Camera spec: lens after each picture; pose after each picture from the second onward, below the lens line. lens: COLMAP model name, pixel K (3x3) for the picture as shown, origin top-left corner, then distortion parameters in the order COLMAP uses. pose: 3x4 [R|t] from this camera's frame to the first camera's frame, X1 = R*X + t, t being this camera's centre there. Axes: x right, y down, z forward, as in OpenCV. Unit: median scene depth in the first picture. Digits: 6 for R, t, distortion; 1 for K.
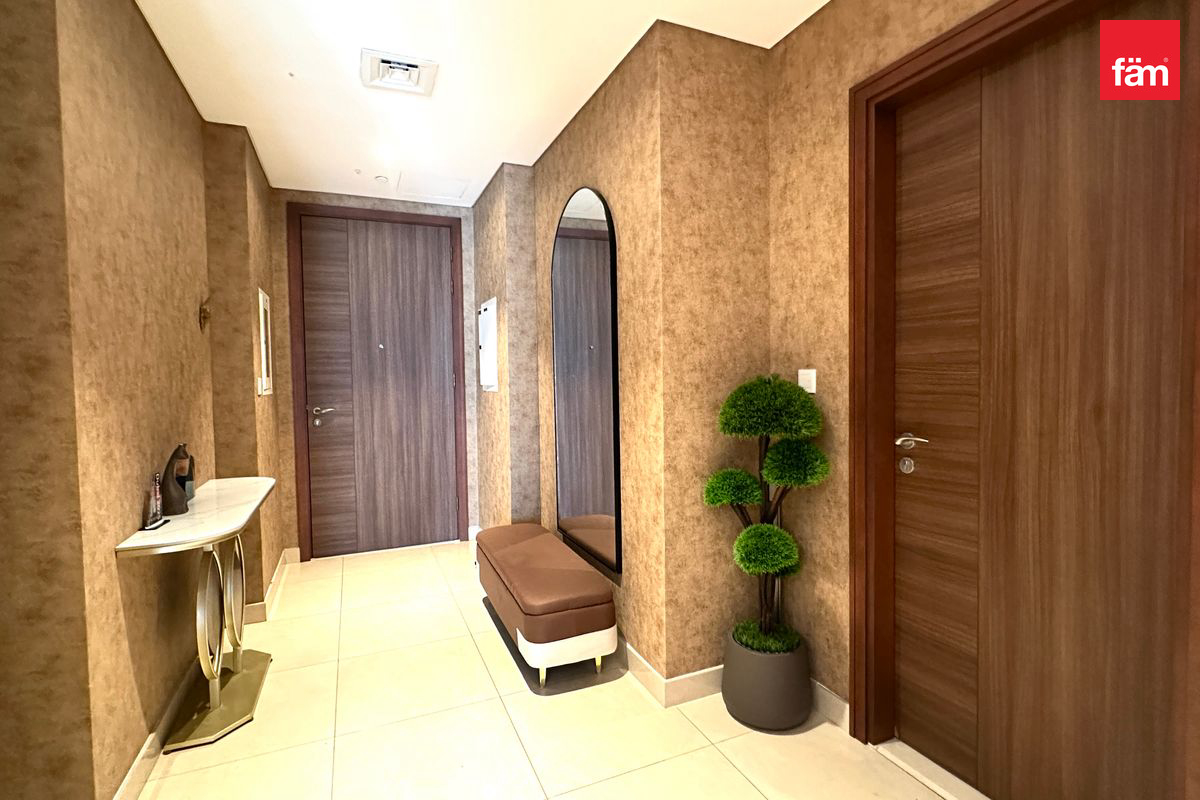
lens RADIAL K [[569.1, 0, 599.5], [0, 569.1, 395.3], [0, 0, 1]] dist [-0.000668, 0.000298]
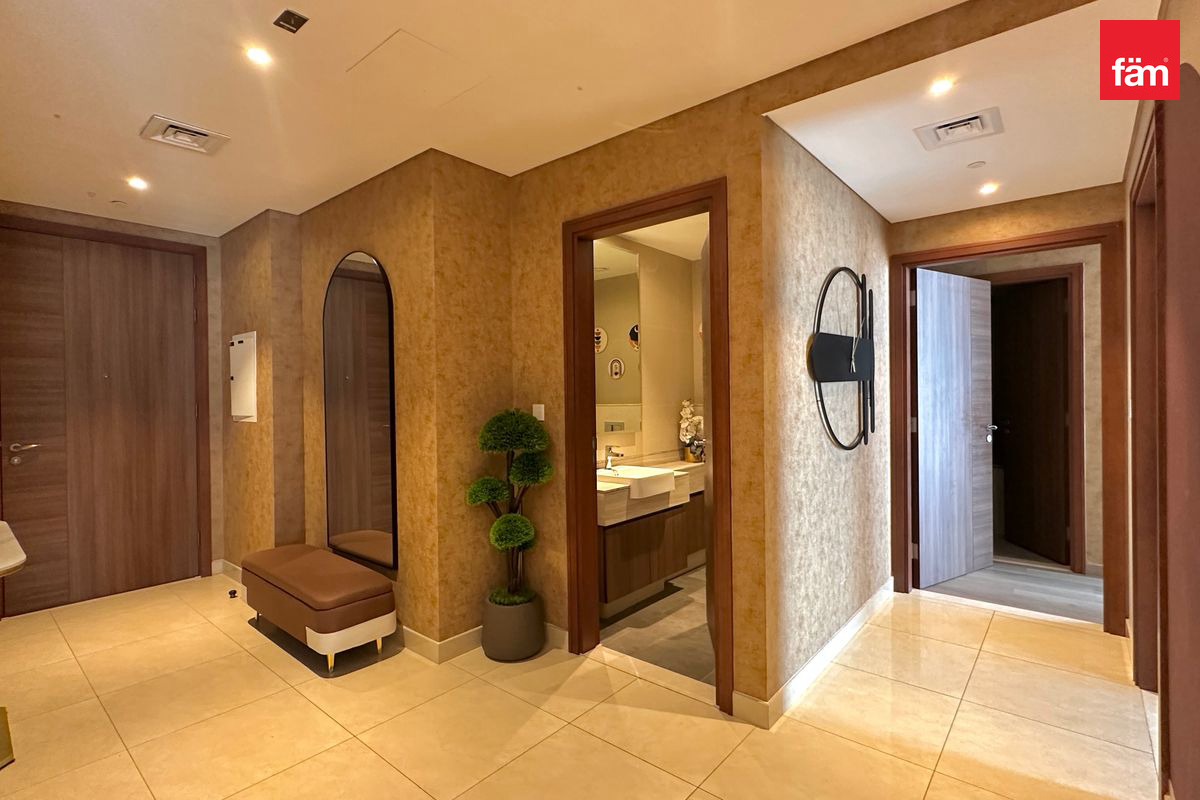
lens RADIAL K [[569.1, 0, 599.5], [0, 569.1, 395.3], [0, 0, 1]] dist [-0.000668, 0.000298]
pose [[0.897300, 0.002360, 0.441416, -0.126919], [0.015648, 0.999187, -0.037150, -0.012043], [-0.441145, 0.040242, 0.896533, -0.346195]]
